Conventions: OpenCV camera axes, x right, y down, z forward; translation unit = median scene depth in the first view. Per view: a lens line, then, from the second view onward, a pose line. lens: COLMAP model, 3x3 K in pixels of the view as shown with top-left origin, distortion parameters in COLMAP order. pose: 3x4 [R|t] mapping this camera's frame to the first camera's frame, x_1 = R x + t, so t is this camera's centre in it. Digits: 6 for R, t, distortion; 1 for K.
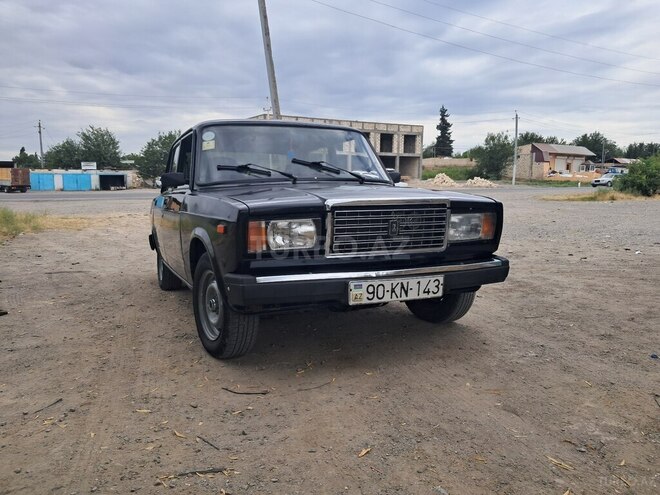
lens RADIAL K [[508.5, 0, 330.0], [0, 508.5, 247.5], [0, 0, 1]] dist [0.002803, -0.000739]
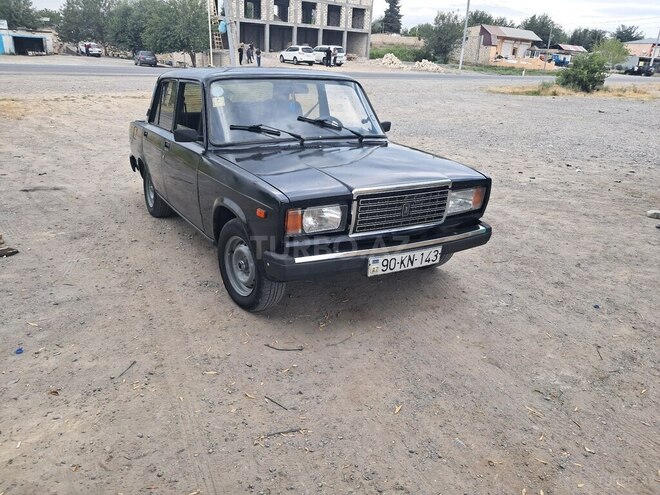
lens RADIAL K [[503.5, 0, 329.9], [0, 503.5, 243.5], [0, 0, 1]] dist [0.006663, 0.001863]
pose [[0.993573, 0.003023, 0.113153, -0.171597], [-0.028137, 0.974863, 0.221021, -0.205950], [-0.109641, -0.222784, 0.968683, -0.113886]]
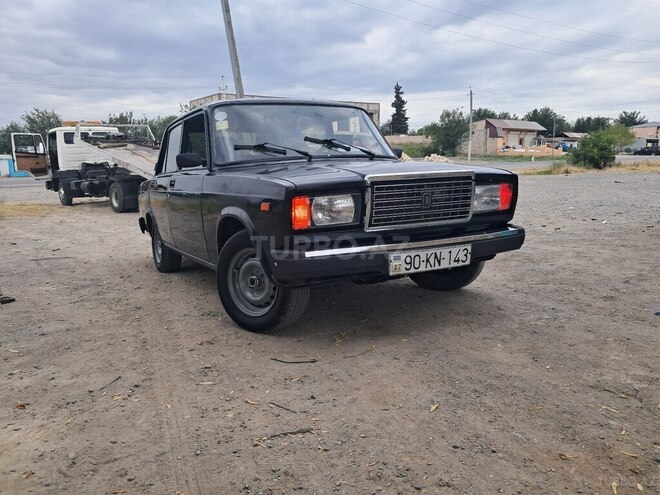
lens RADIAL K [[507.0, 0, 324.2], [0, 507.0, 248.8], [0, 0, 1]] dist [0.003513, 0.000056]
pose [[0.997280, -0.033205, 0.065796, -0.151298], [0.030394, 0.998601, 0.043267, 0.008100], [-0.067141, -0.041150, 0.996895, -0.029651]]
